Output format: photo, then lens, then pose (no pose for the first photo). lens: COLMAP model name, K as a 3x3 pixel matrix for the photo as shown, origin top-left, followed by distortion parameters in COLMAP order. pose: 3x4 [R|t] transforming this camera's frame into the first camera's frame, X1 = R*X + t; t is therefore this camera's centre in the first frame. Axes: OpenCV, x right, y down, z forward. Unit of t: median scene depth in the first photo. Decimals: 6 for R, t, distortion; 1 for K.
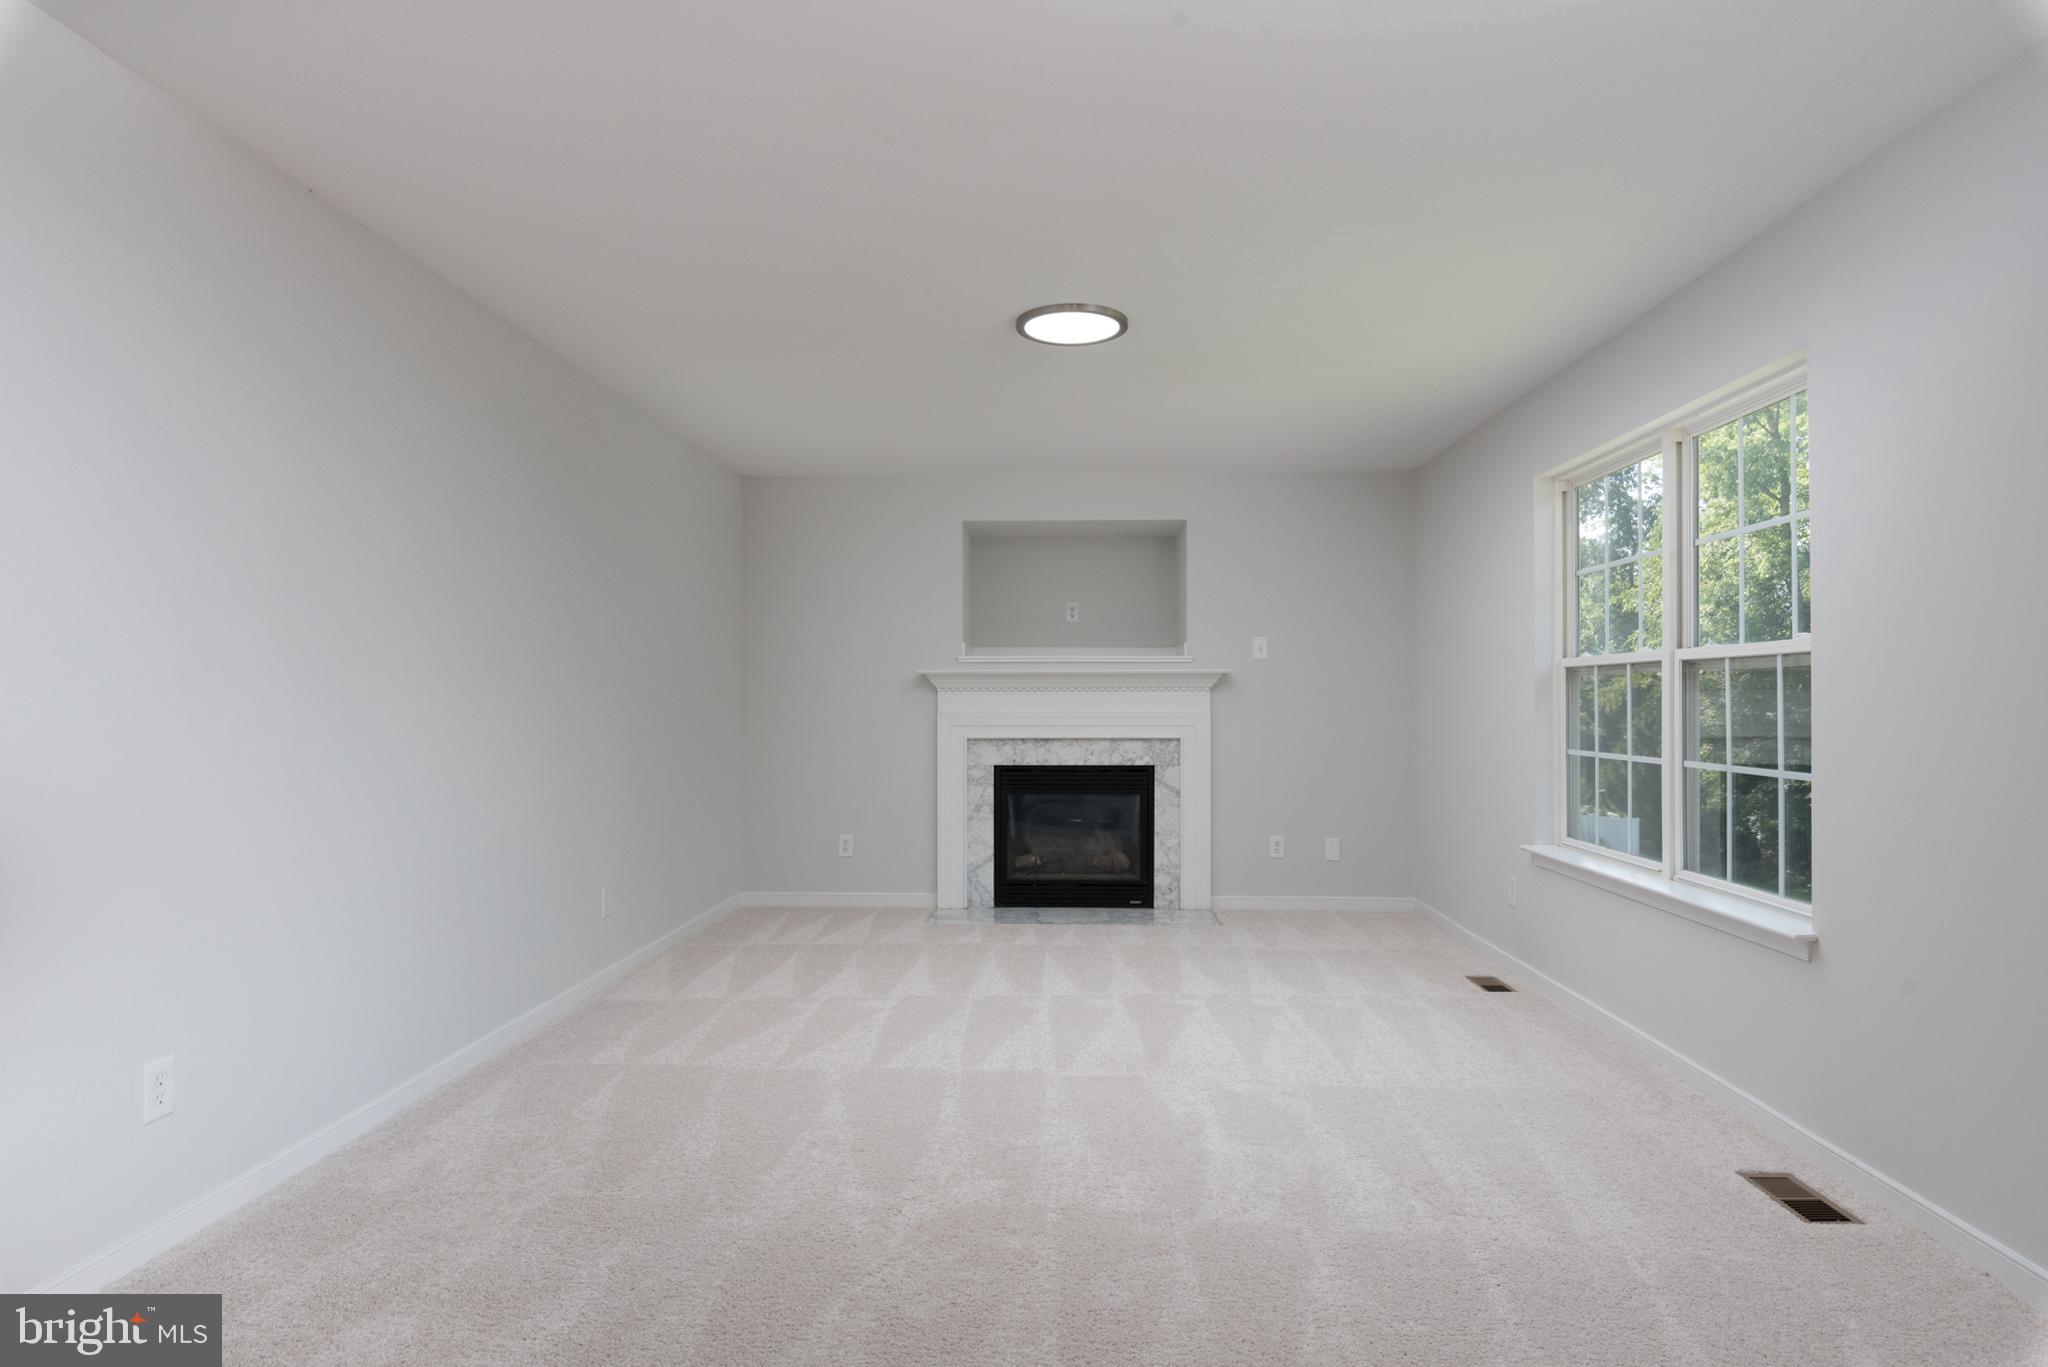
lens RADIAL K [[1192.9, 0, 1024.0], [0, 1192.9, 683.5], [0, 0, 1]] dist [-0.001865, -0.000644]
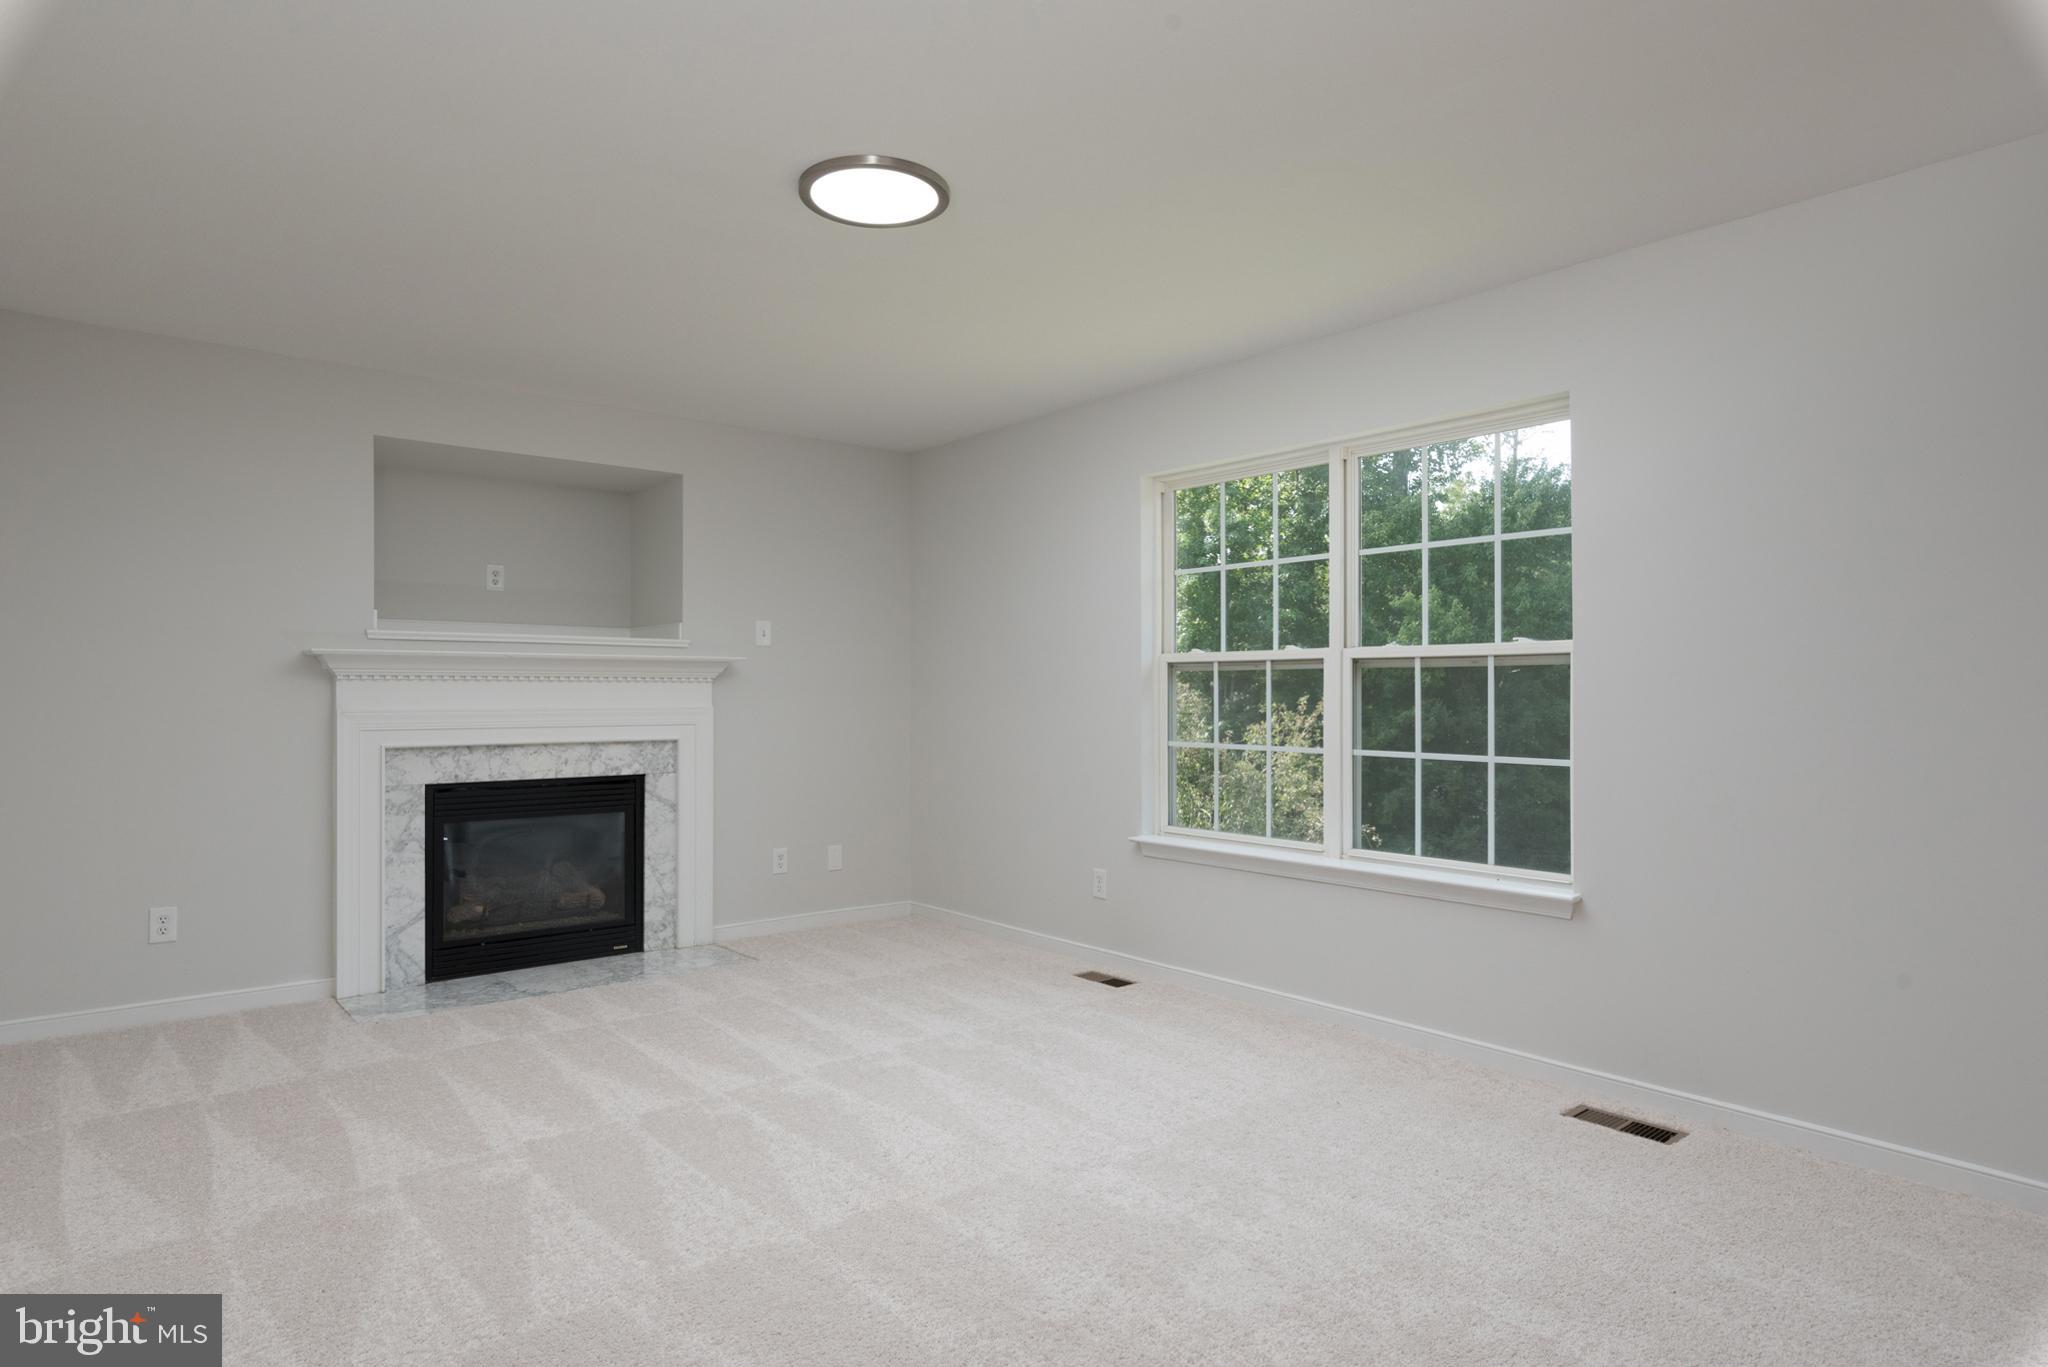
lens RADIAL K [[1175.8, 0, 1078.3], [0, 1175.8, 682.6], [0, 0, 1]] dist [-0.000318, -0.000523]
pose [[0.734050, 0.006378, 0.679066, -0.216282], [-0.010176, 0.999947, 0.001609, 0.002469], [-0.679020, -0.008091, 0.734076, 0.218604]]
